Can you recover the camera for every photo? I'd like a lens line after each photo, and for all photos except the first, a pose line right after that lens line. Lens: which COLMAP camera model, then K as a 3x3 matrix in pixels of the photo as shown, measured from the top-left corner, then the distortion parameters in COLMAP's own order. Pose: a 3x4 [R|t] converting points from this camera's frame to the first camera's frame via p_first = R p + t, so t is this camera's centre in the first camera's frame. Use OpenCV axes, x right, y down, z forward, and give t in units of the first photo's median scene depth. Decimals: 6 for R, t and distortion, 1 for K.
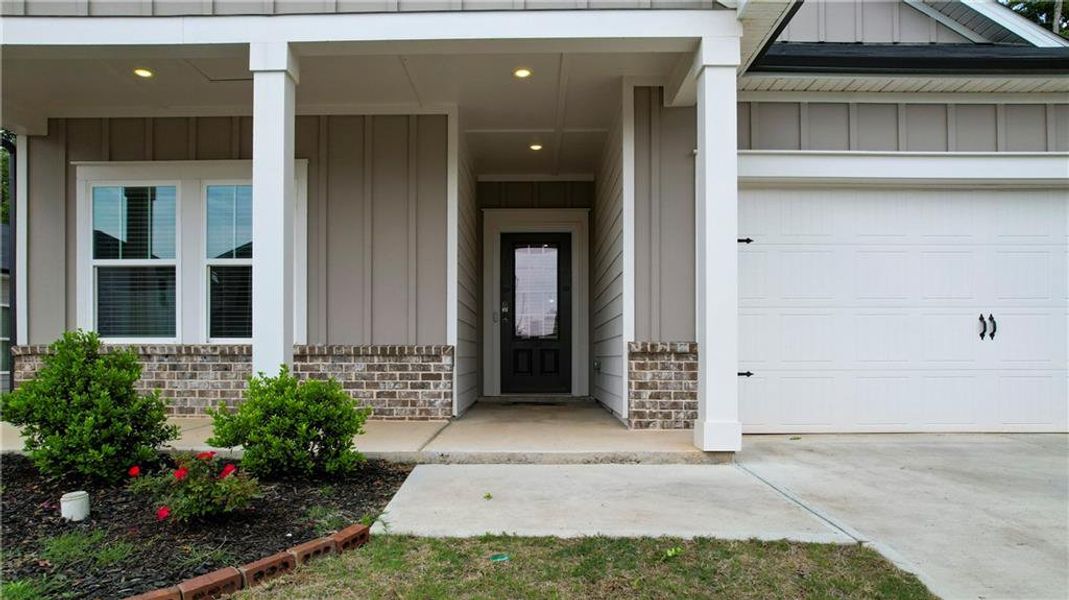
lens RADIAL K [[679.5, 0, 526.0], [0, 679.5, 358.5], [0, 0, 1]] dist [-0.064388, 0.043686]
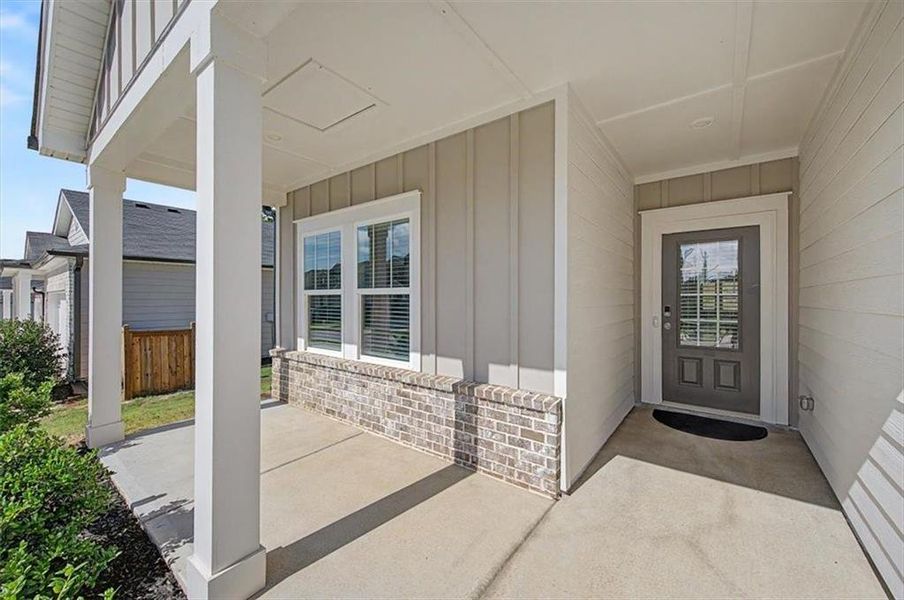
lens RADIAL K [[349.7, 0, 455.0], [0, 349.7, 299.0], [0, 0, 1]] dist [0.009710, -0.000384]
pose [[0.803972, 0.000921, -0.594666, 0.032550], [-0.002881, 0.999993, -0.002346, -0.131867], [0.594660, 0.003599, 0.803969, 0.613721]]
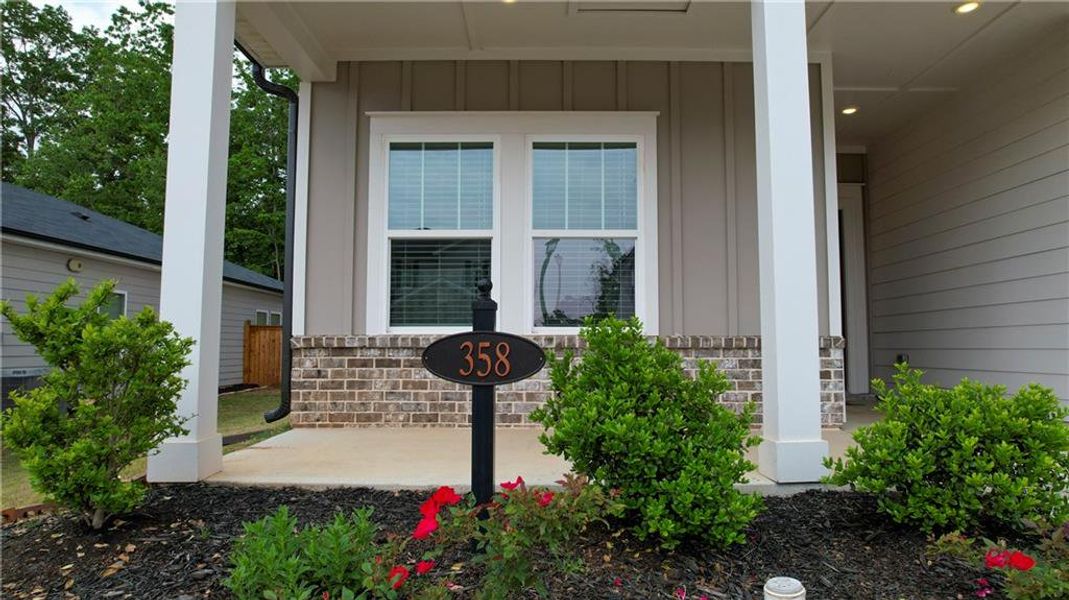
lens RADIAL K [[679.5, 0, 537.8], [0, 679.5, 296.7], [0, 0, 1]] dist [-0.064388, 0.043686]
pose [[0.999994, 0.000644, 0.003380, -0.478642], [-0.000367, 0.996682, -0.081388, -0.000687], [-0.003421, 0.081386, 0.996677, 0.188045]]
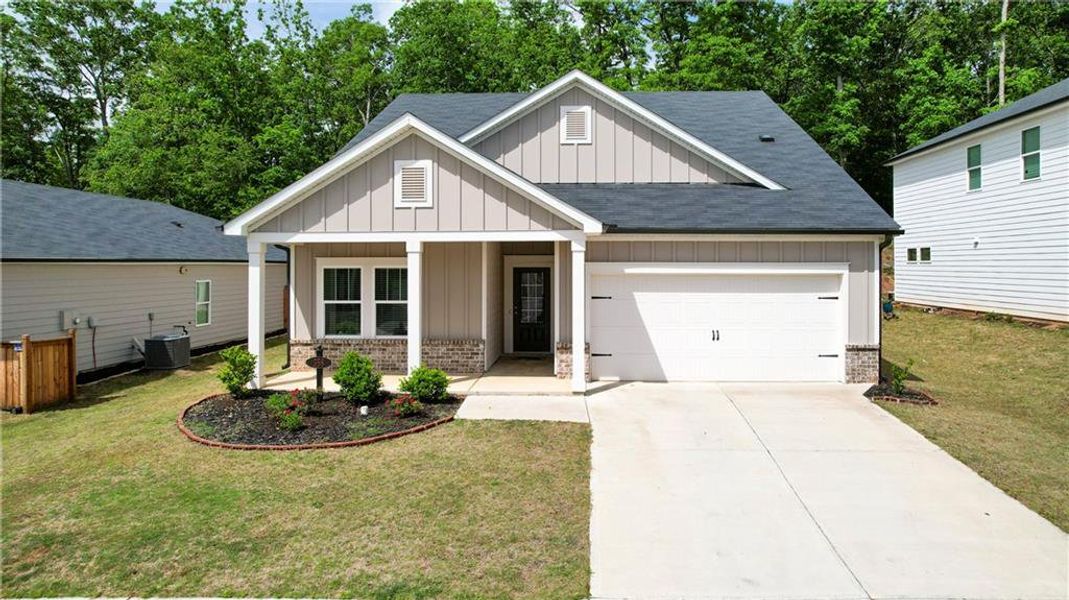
lens RADIAL K [[679.5, 0, 566.7], [0, 679.5, 260.4], [0, 0, 1]] dist [-0.064388, 0.043686]
pose [[0.999723, -0.001017, -0.023525, 0.221179], [0.000845, 0.999973, -0.007320, -0.269181], [0.023532, 0.007298, 0.999696, -1.258292]]
